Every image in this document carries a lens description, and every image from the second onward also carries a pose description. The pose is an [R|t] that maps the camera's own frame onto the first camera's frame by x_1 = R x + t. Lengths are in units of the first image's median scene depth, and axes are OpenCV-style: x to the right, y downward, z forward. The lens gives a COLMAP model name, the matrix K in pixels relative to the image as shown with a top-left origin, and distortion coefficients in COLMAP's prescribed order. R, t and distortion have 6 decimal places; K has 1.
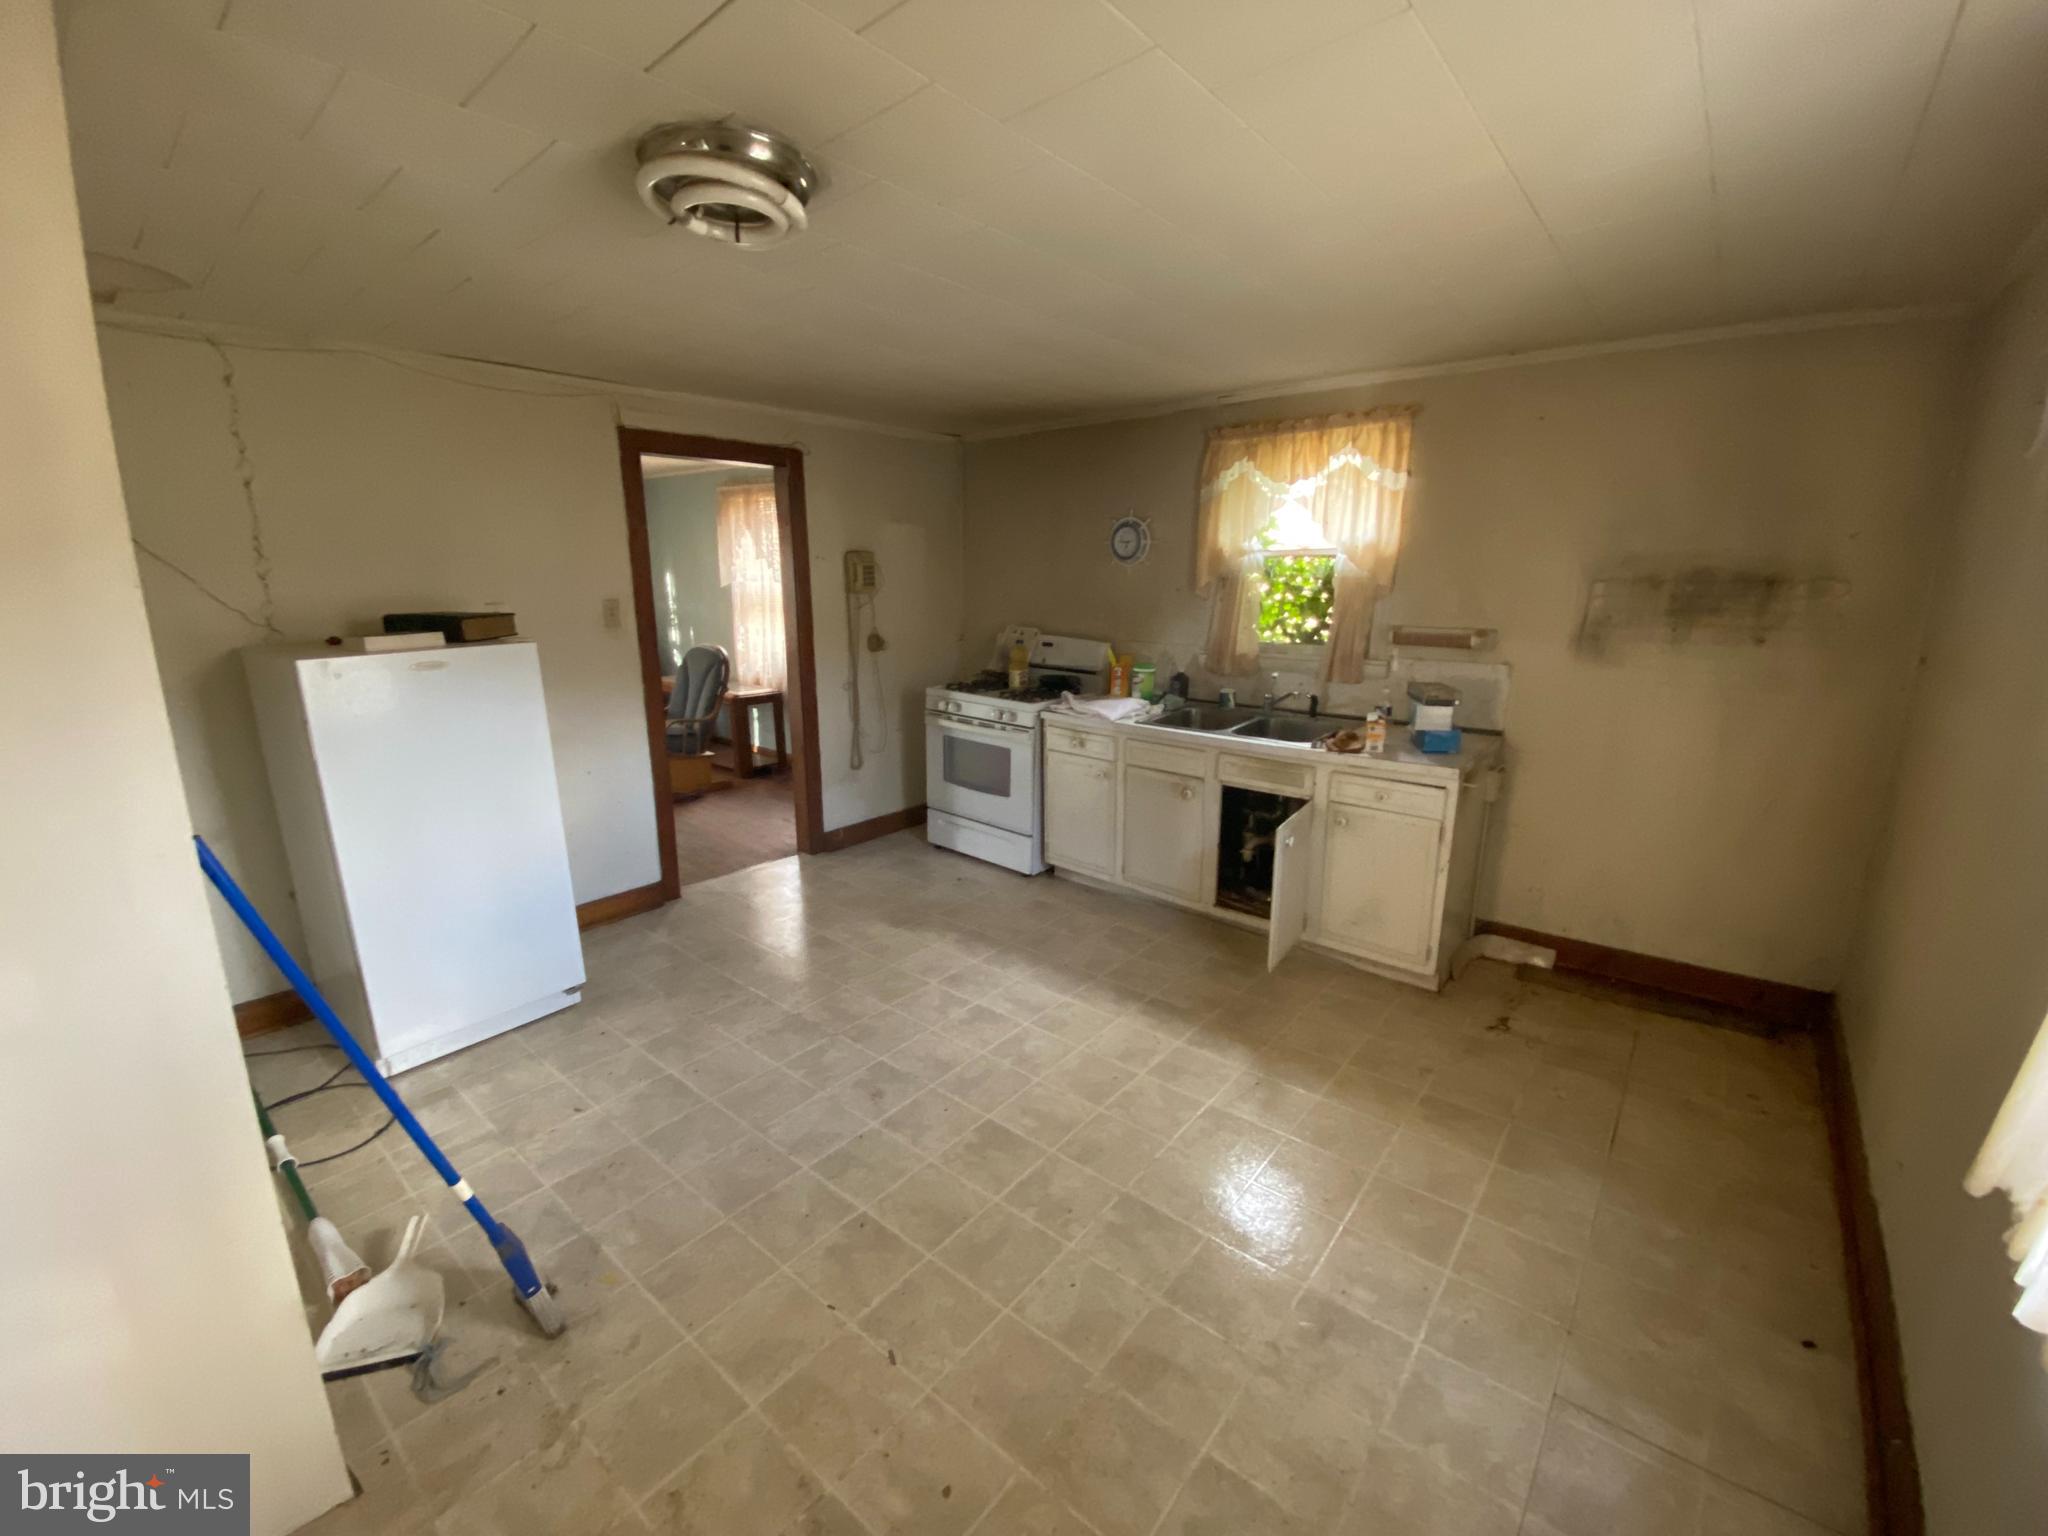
lens RADIAL K [[824.9, 0, 1013.3], [0, 824.9, 776.1], [0, 0, 1]] dist [0.049544, -0.041035]
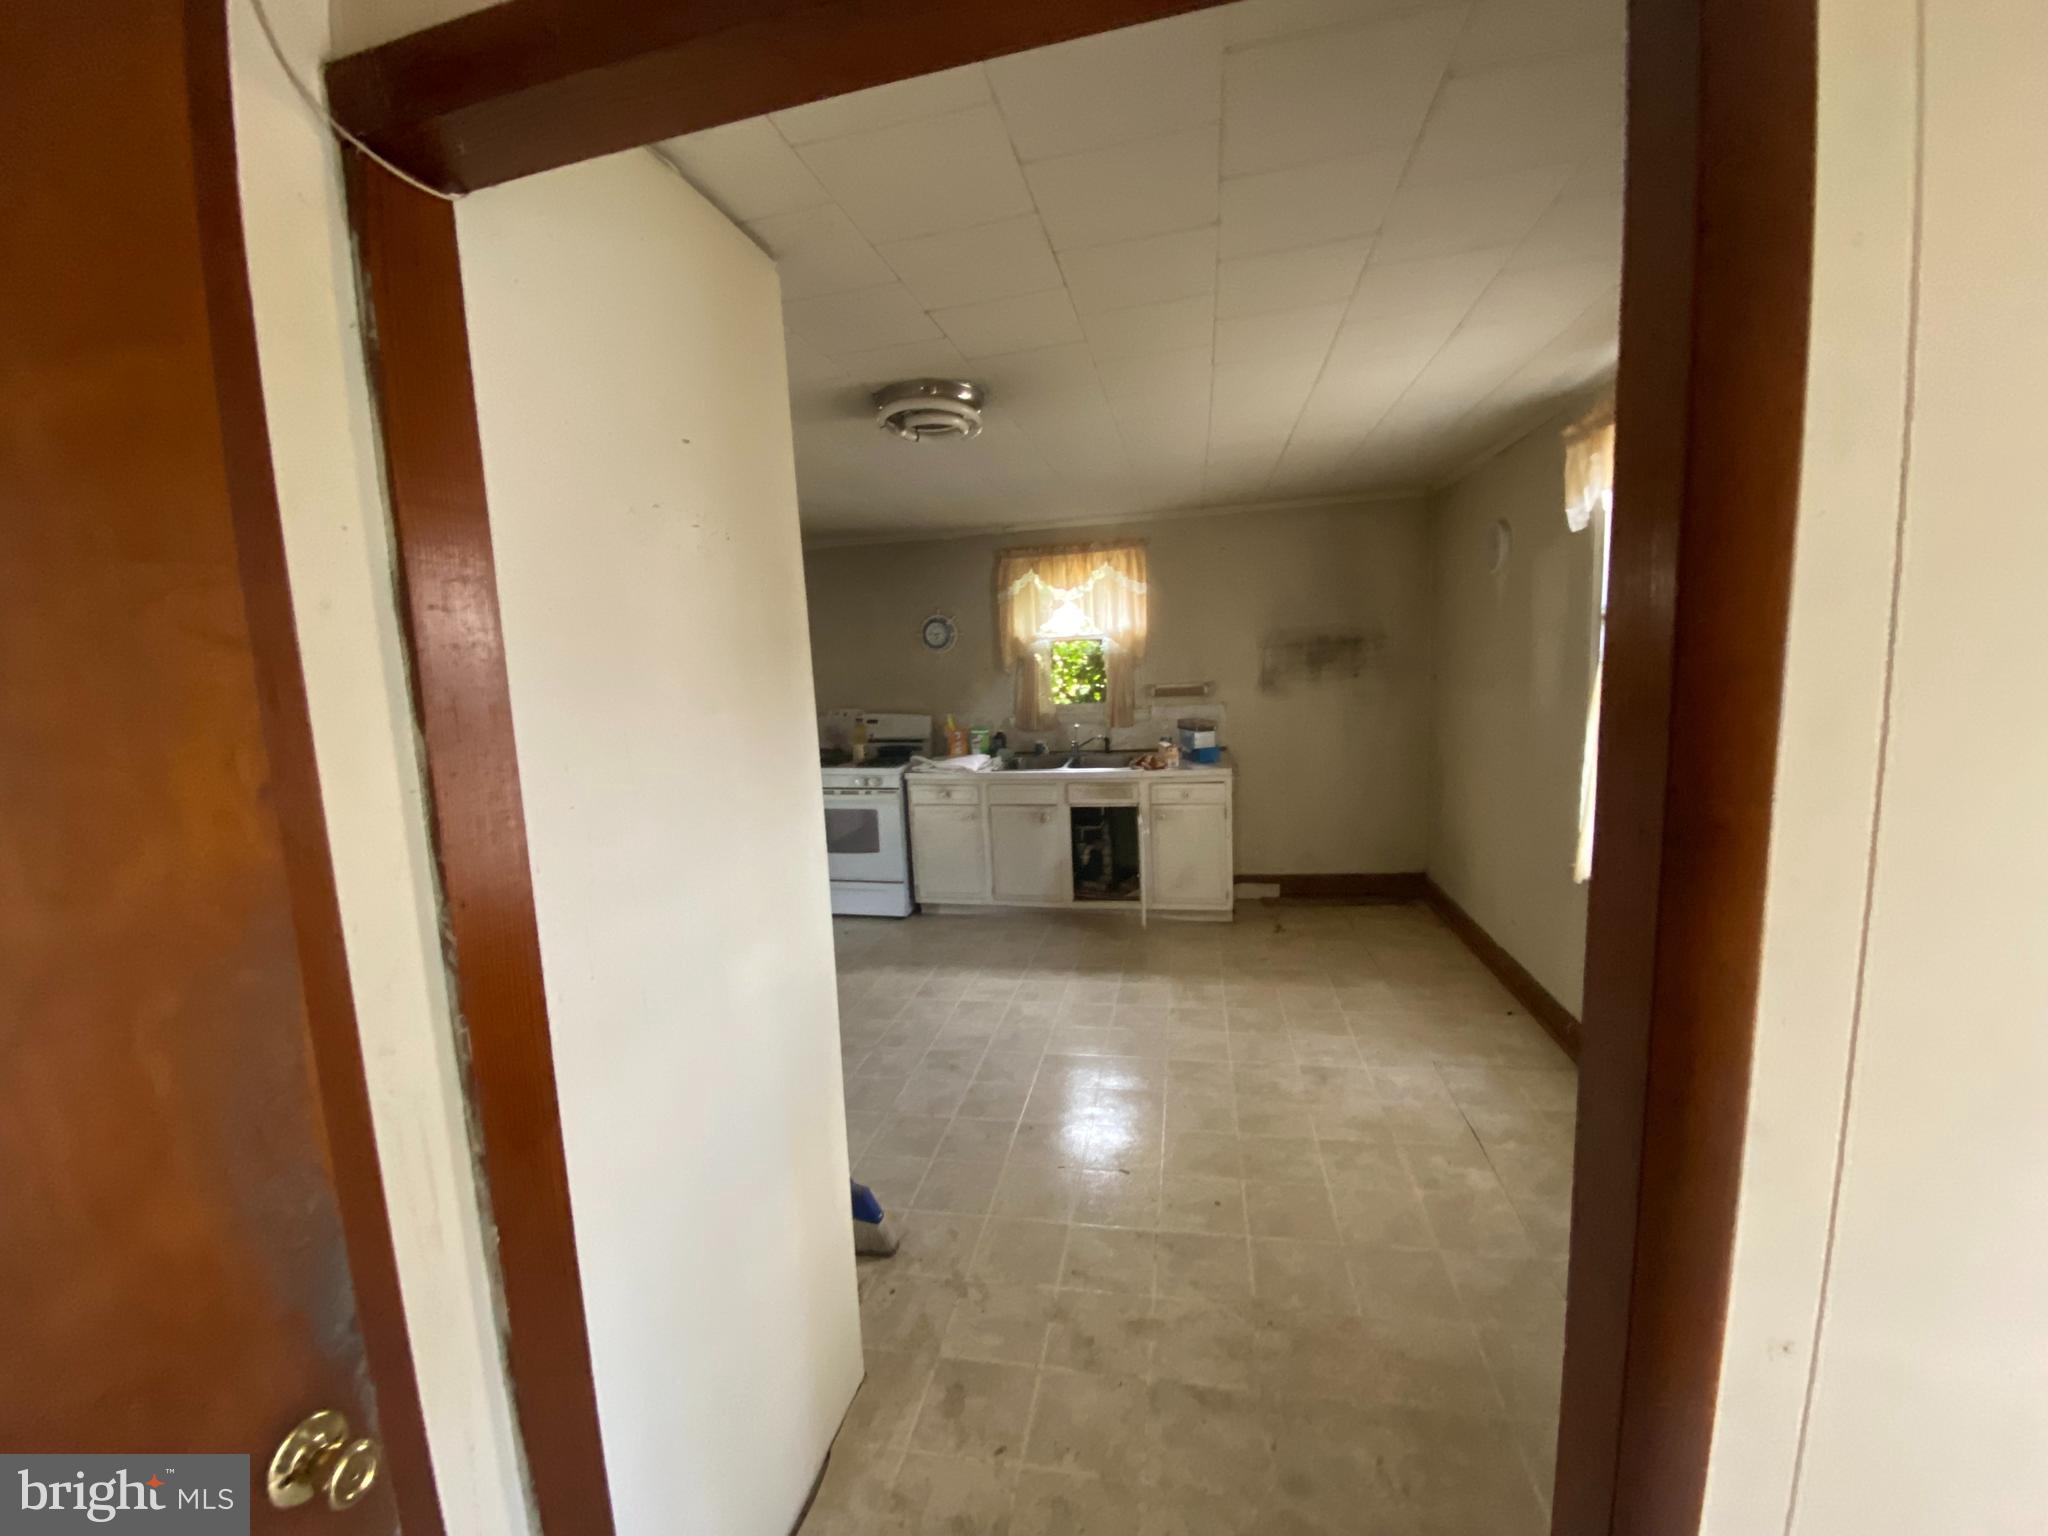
lens RADIAL K [[824.9, 0, 1013.3], [0, 824.9, 776.1], [0, 0, 1]] dist [0.049544, -0.041035]
pose [[0.878624, -0.111444, 0.464327, -0.443765], [0.162175, 0.984230, -0.070649, 0.040549], [-0.449131, 0.137376, 0.882841, -0.144204]]
